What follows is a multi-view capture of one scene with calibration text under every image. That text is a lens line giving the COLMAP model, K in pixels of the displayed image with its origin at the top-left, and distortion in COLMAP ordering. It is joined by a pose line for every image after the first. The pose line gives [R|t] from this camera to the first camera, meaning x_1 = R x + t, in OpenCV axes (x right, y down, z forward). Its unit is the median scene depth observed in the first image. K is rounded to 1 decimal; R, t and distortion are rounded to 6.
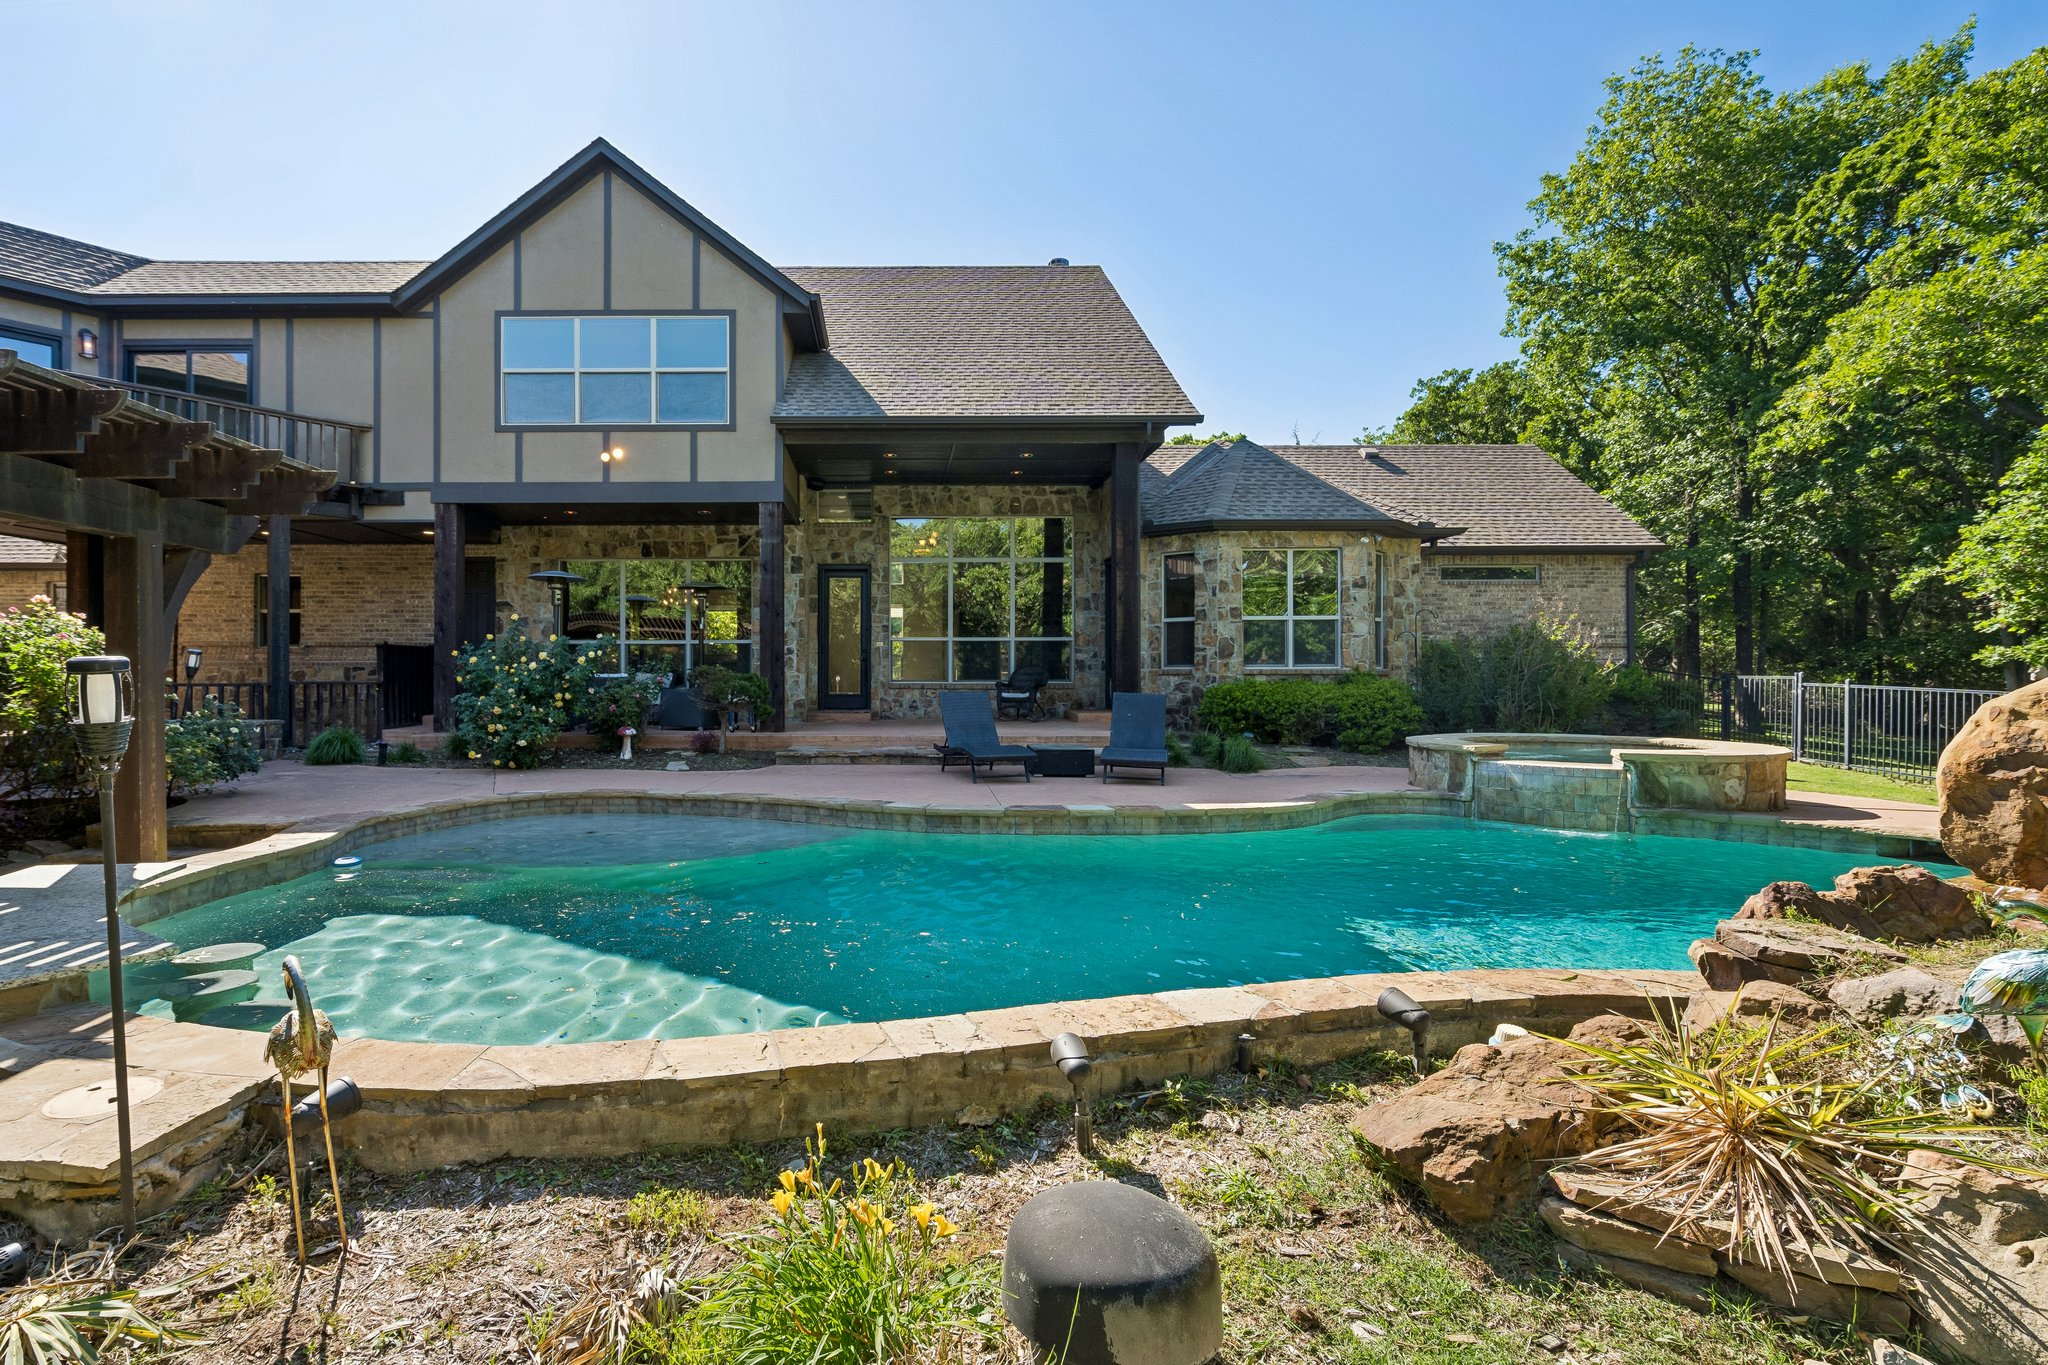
lens RADIAL K [[971.5, 0, 937.7], [0, 971.5, 681.2], [0, 0, 1]] dist [-0.000783, 0.002318]
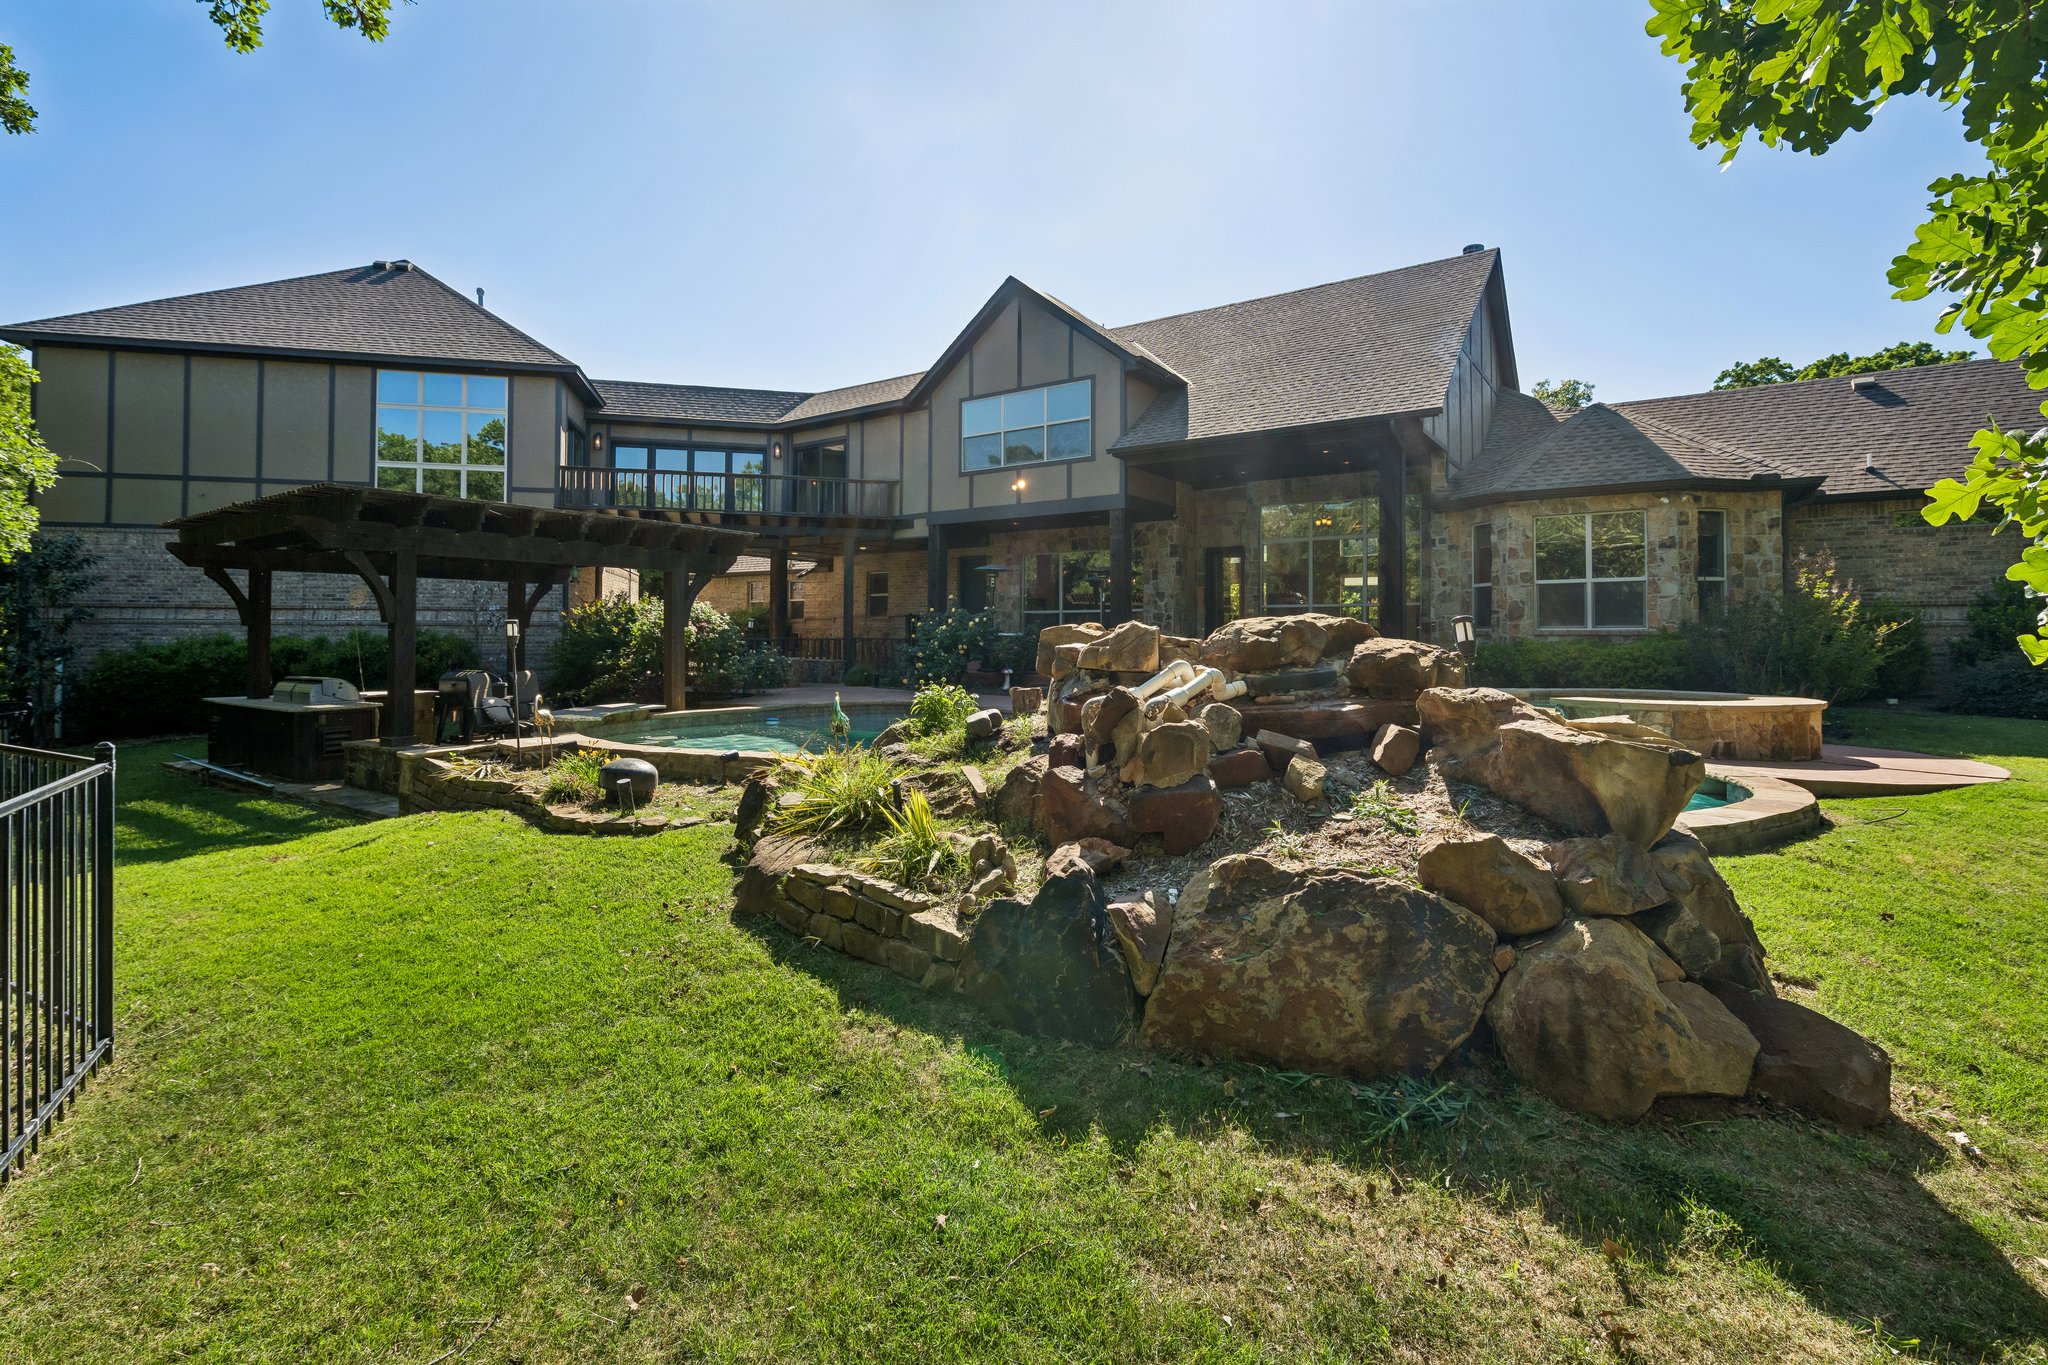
lens RADIAL K [[971.5, 0, 1031.3], [0, 971.5, 622.0], [0, 0, 1]] dist [-0.000783, 0.002318]
pose [[0.826351, -0.006460, -0.563119, 0.502537], [-0.009263, 0.999643, -0.025062, 0.011260], [0.563079, 0.025926, 0.825996, -0.202774]]
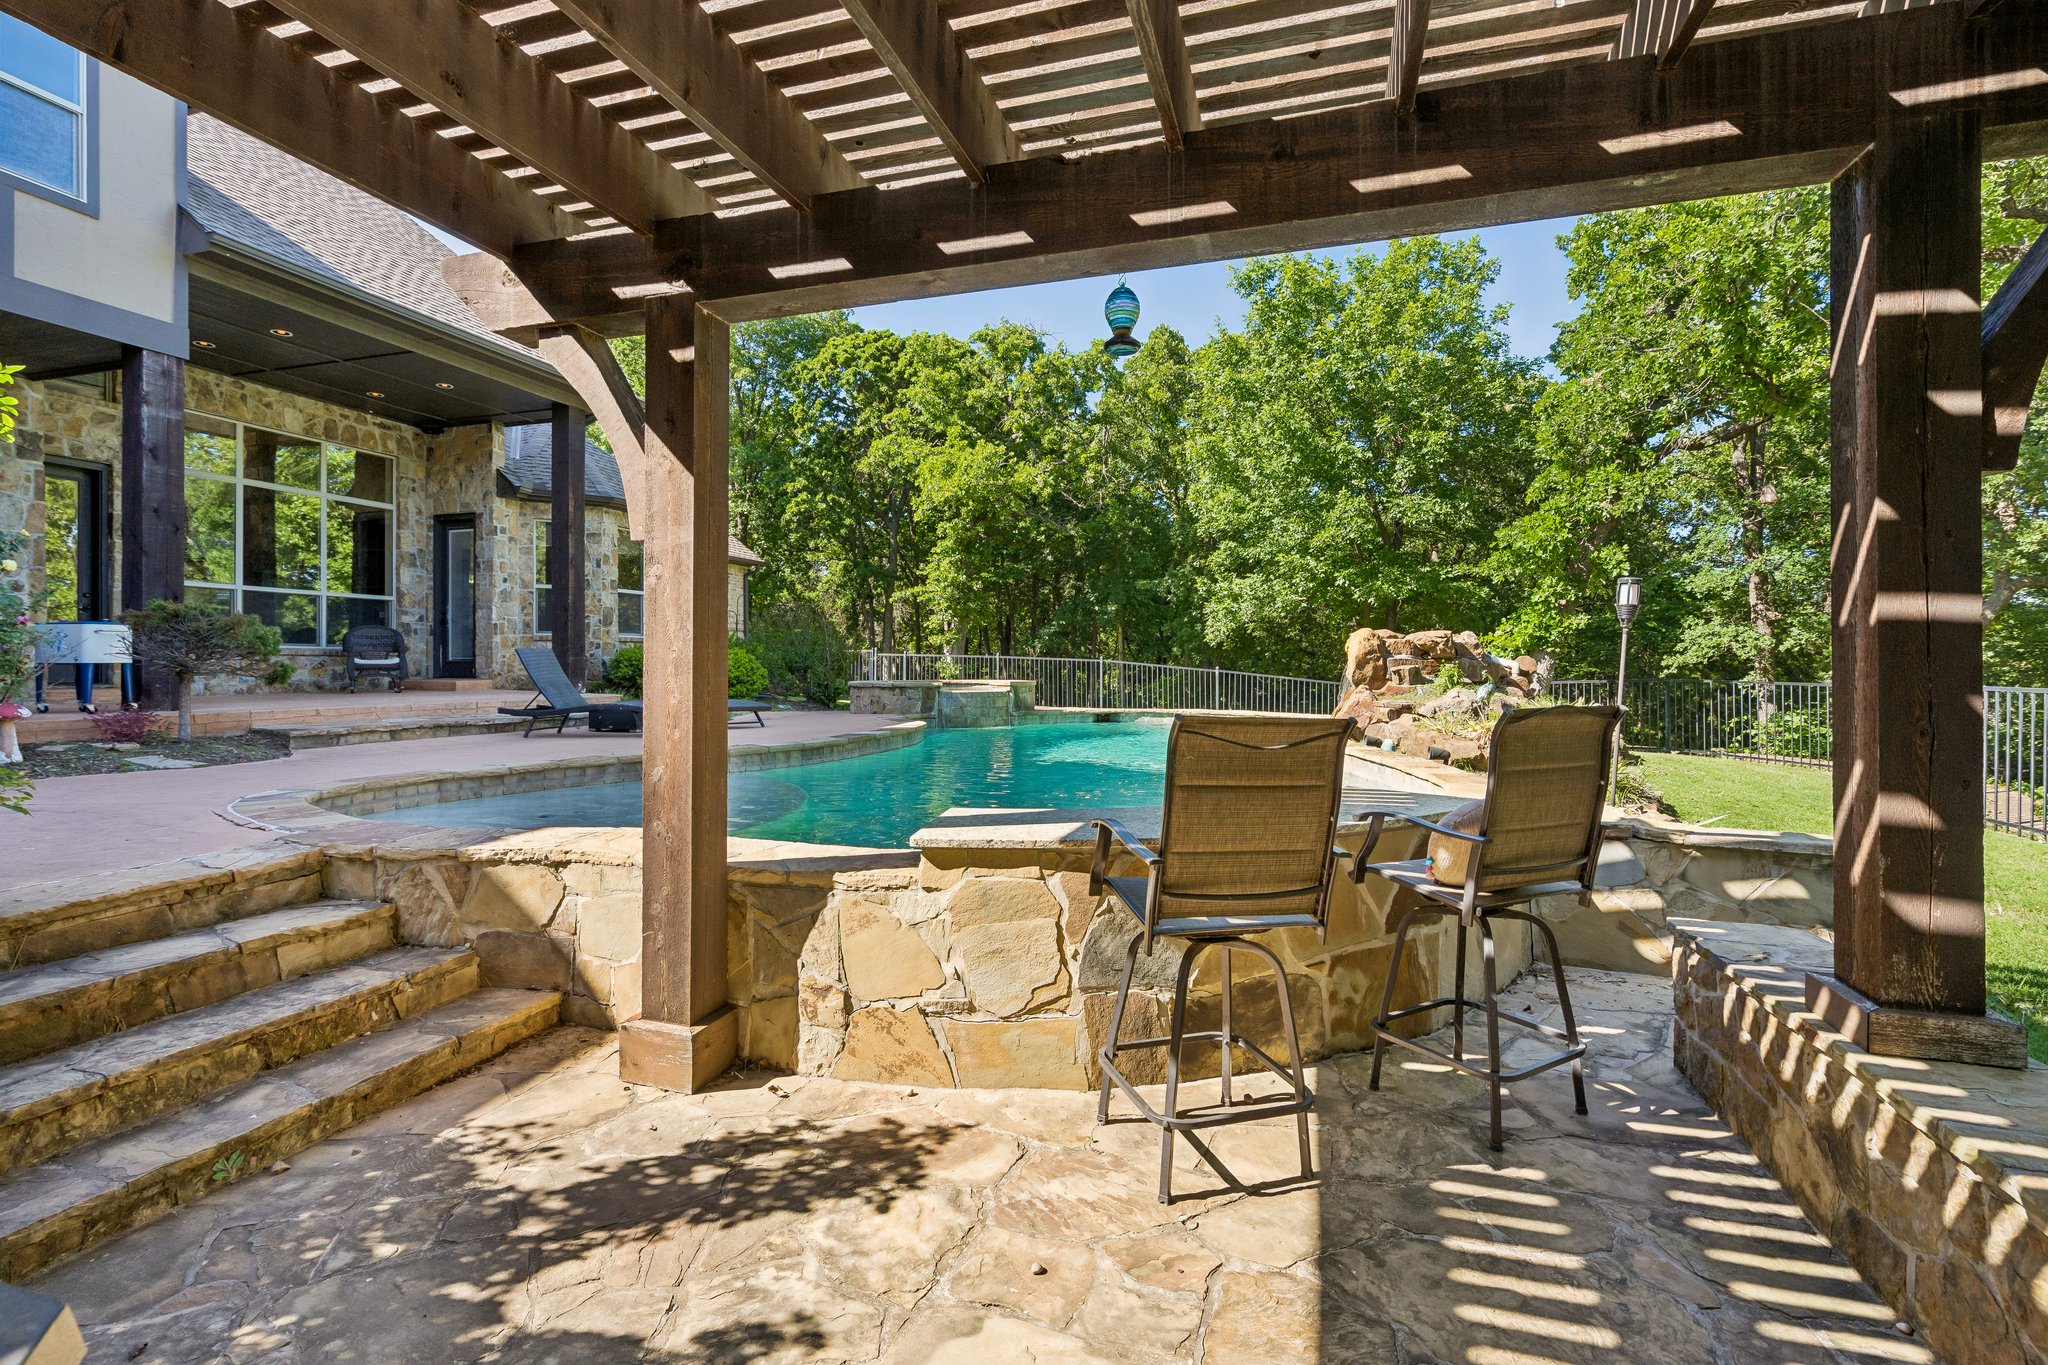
lens RADIAL K [[930.7, 0, 1006.4], [0, 930.7, 668.7], [0, 0, 1]] dist [-0.001701, 0.000425]
pose [[0.302476, -0.002308, 0.953154, -0.607280], [0.010254, 0.999947, -0.000833, 0.031378], [-0.953102, 0.010026, 0.302483, 0.290055]]
